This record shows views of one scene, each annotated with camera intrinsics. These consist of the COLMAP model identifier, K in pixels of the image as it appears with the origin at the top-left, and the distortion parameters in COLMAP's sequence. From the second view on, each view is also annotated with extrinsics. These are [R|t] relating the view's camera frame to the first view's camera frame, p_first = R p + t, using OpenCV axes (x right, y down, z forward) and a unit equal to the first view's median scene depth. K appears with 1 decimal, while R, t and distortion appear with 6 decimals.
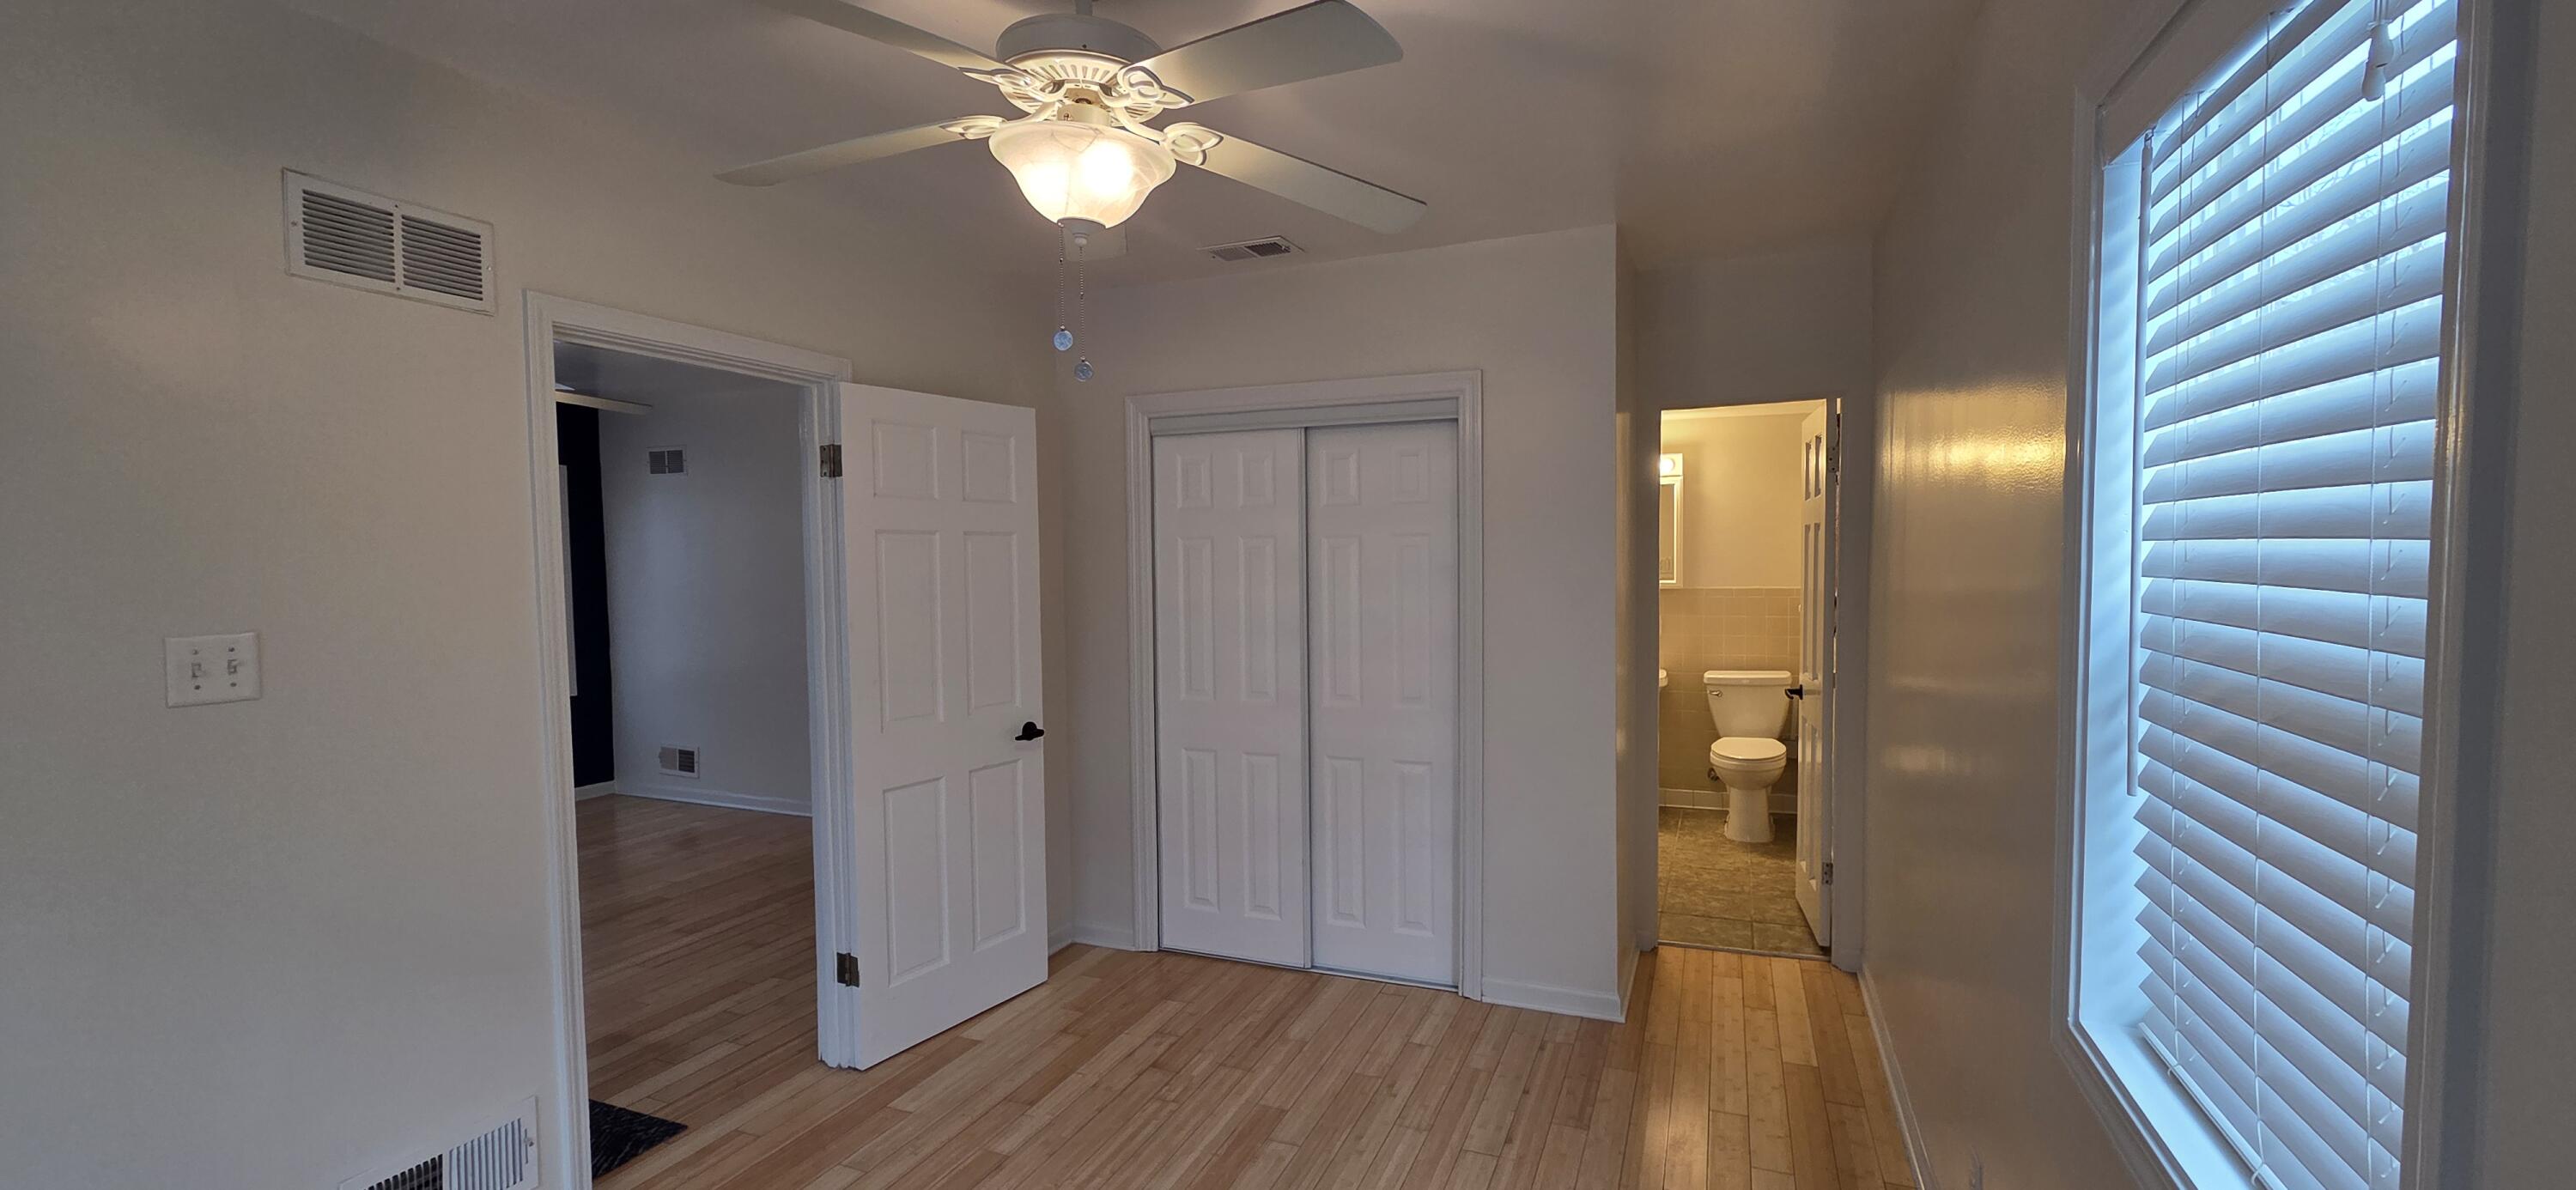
lens RADIAL K [[1047.8, 0, 1289.5], [0, 1047.8, 601.0], [0, 0, 1]] dist [0.000517, 0.000016]
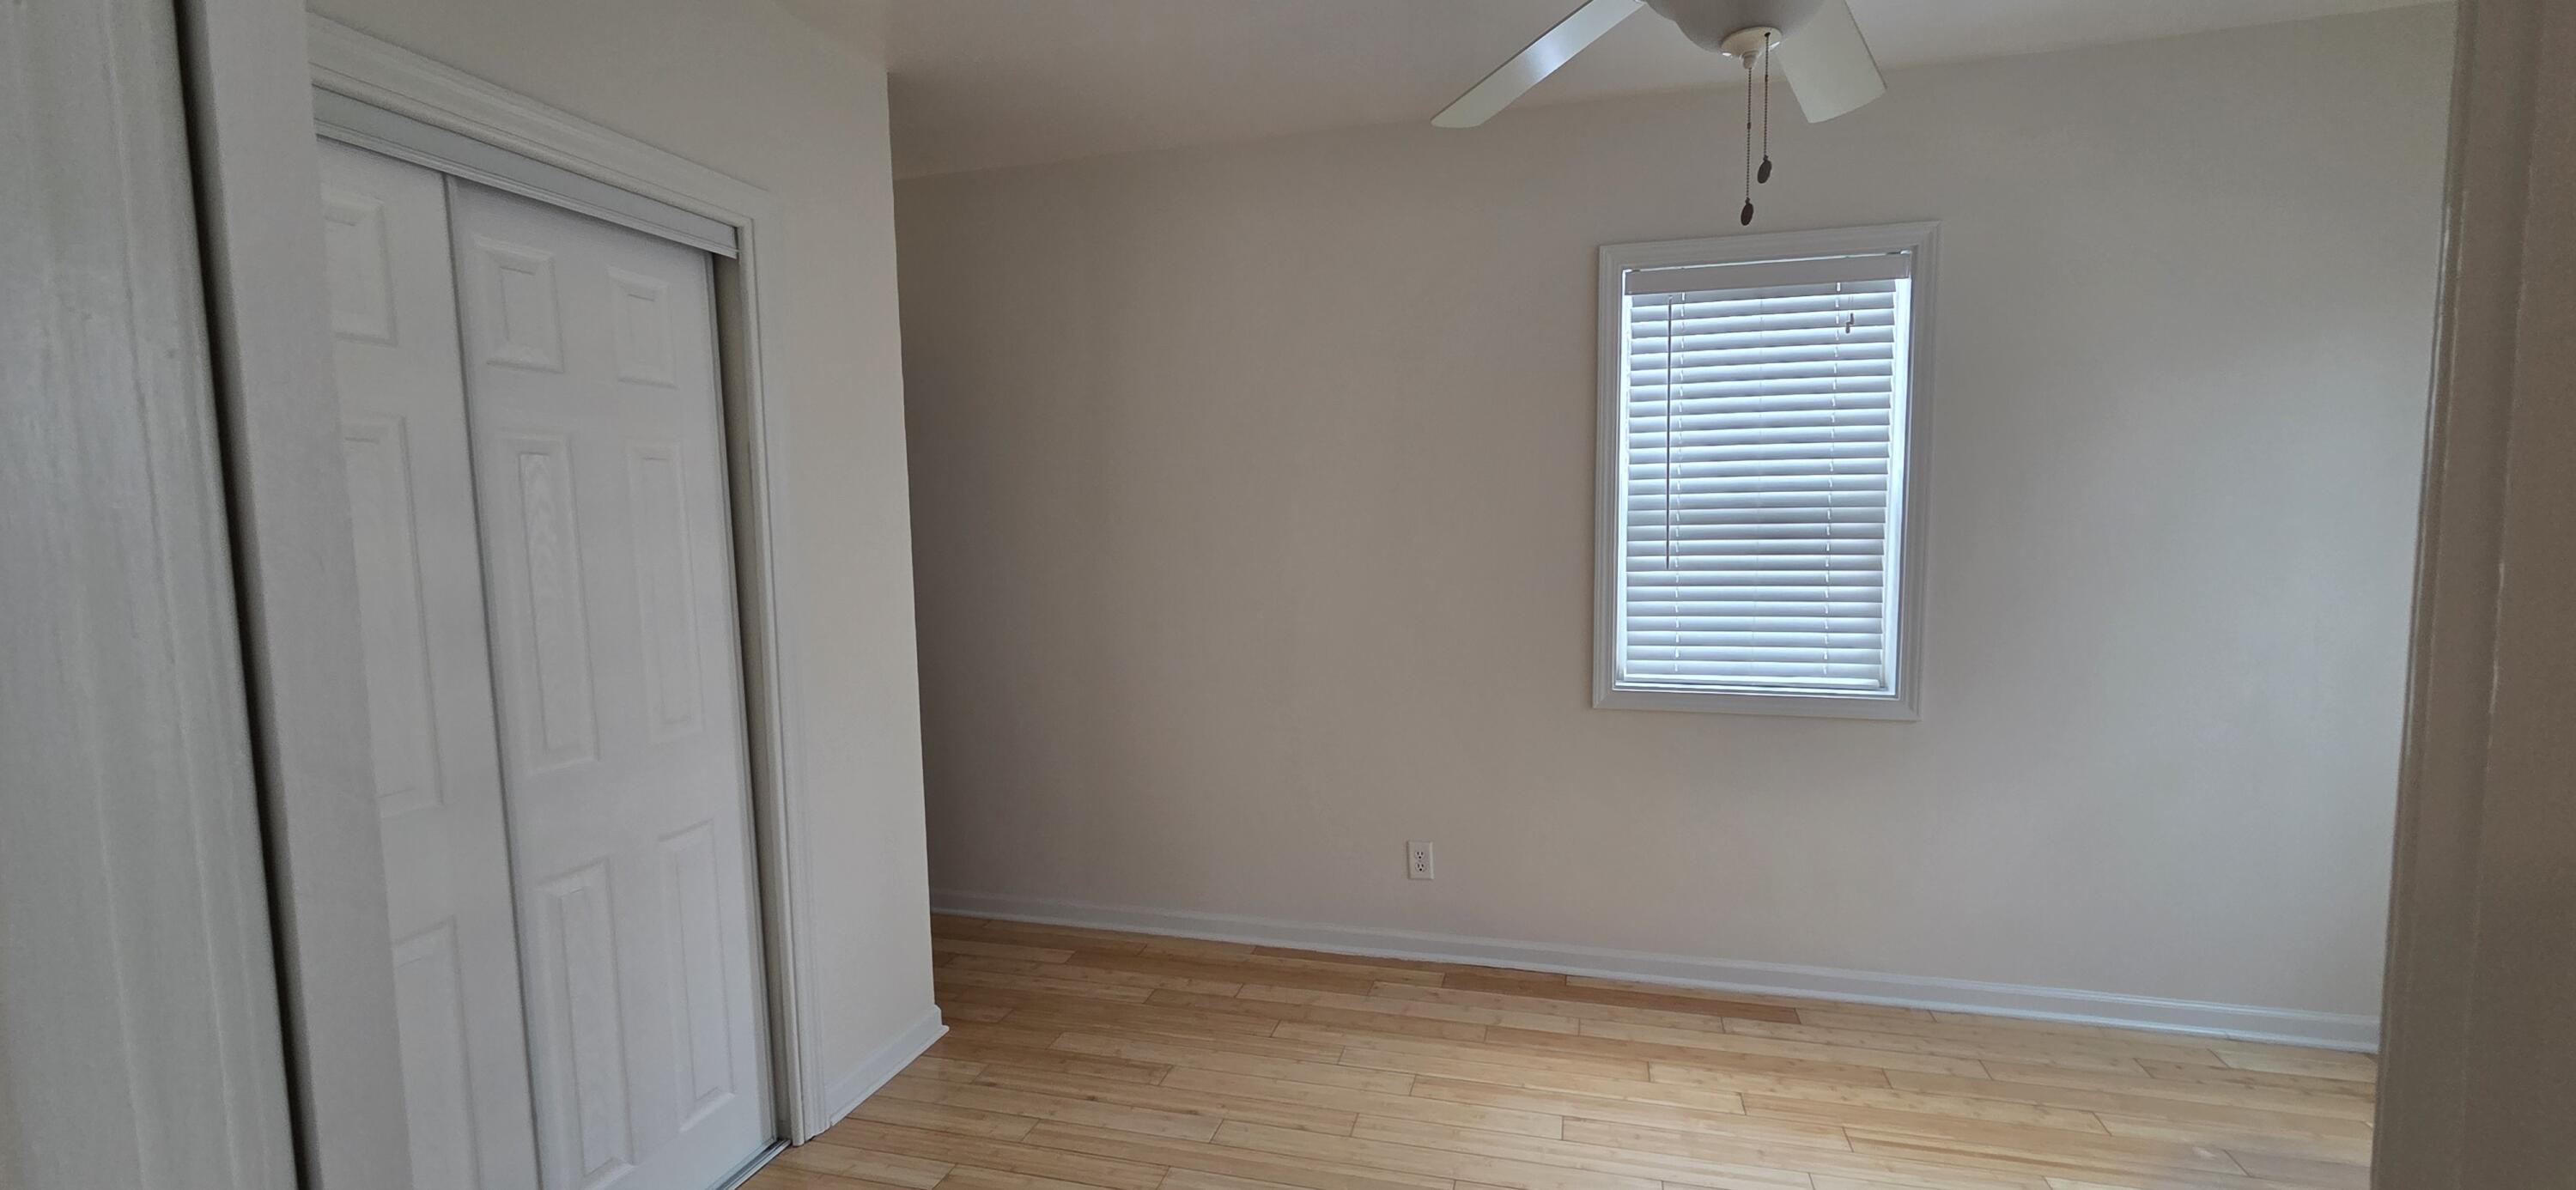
lens RADIAL K [[1057.7, 0, 1297.4], [0, 1057.7, 602.2], [0, 0, 1]] dist [0.001108, 0.000448]
pose [[-0.134101, -0.071399, 0.988392, -0.533342], [0.065040, 0.994616, 0.080673, 0.002938], [-0.988831, 0.075103, -0.128736, 0.776284]]
